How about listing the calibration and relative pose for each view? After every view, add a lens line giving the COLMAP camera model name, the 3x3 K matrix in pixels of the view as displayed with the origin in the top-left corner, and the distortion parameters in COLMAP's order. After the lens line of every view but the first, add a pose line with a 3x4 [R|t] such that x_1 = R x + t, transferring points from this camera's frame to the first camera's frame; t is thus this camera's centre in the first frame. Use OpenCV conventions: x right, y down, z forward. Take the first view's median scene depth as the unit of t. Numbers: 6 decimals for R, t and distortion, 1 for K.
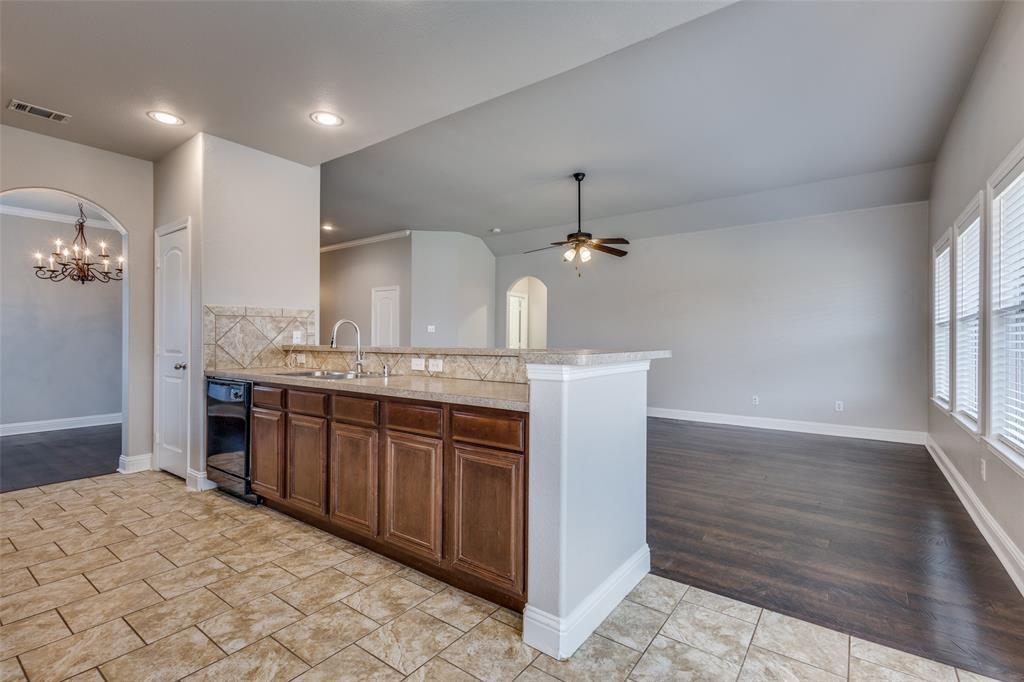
lens RADIAL K [[468.5, 0, 514.0], [0, 468.5, 339.6], [0, 0, 1]] dist [0.001118, -0.000741]
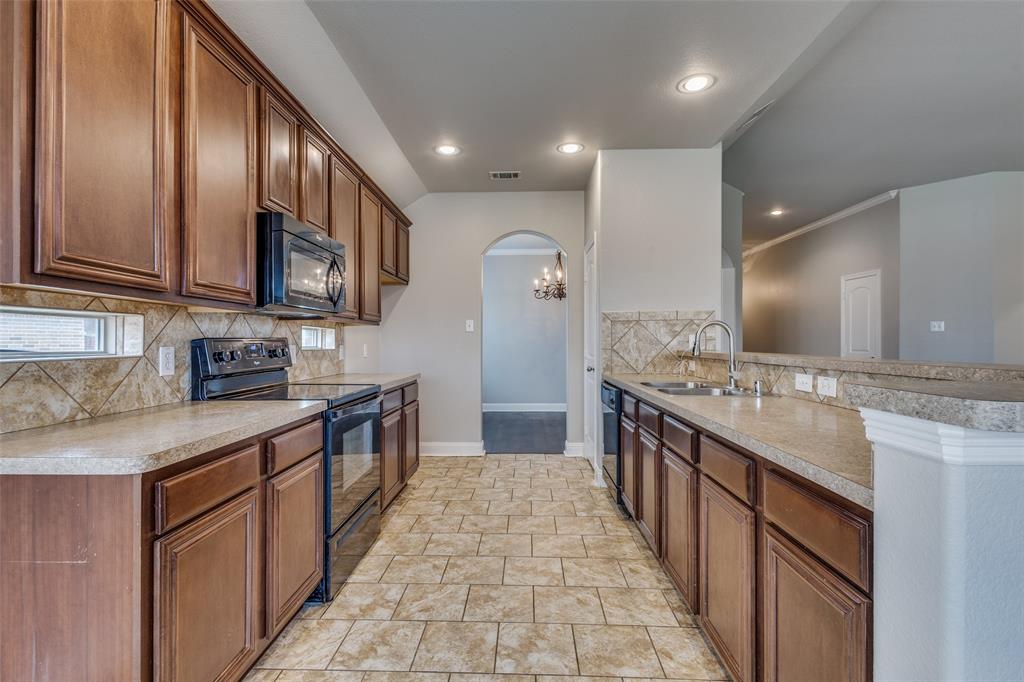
lens RADIAL K [[475.1, 0, 509.4], [0, 475.1, 340.1], [0, 0, 1]] dist [0.005172, 0.000444]
pose [[0.560536, -0.006421, -0.828105, 0.126520], [0.004514, 0.999979, -0.004698, -0.007377], [0.828118, -0.001105, 0.560553, 0.257735]]
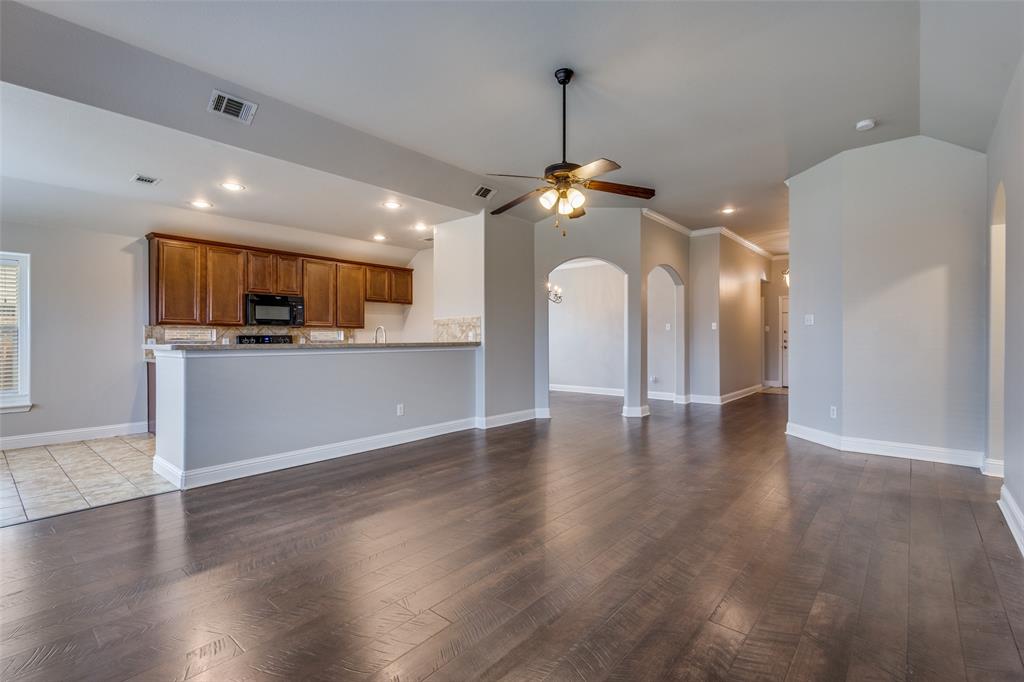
lens RADIAL K [[468.5, 0, 514.0], [0, 468.5, 339.6], [0, 0, 1]] dist [0.001118, -0.000741]
pose [[-0.080086, 0.000265, -0.996788, 1.311754], [0.003992, 0.999992, -0.000055, 0.007551], [0.996780, -0.003984, -0.080086, 1.667679]]
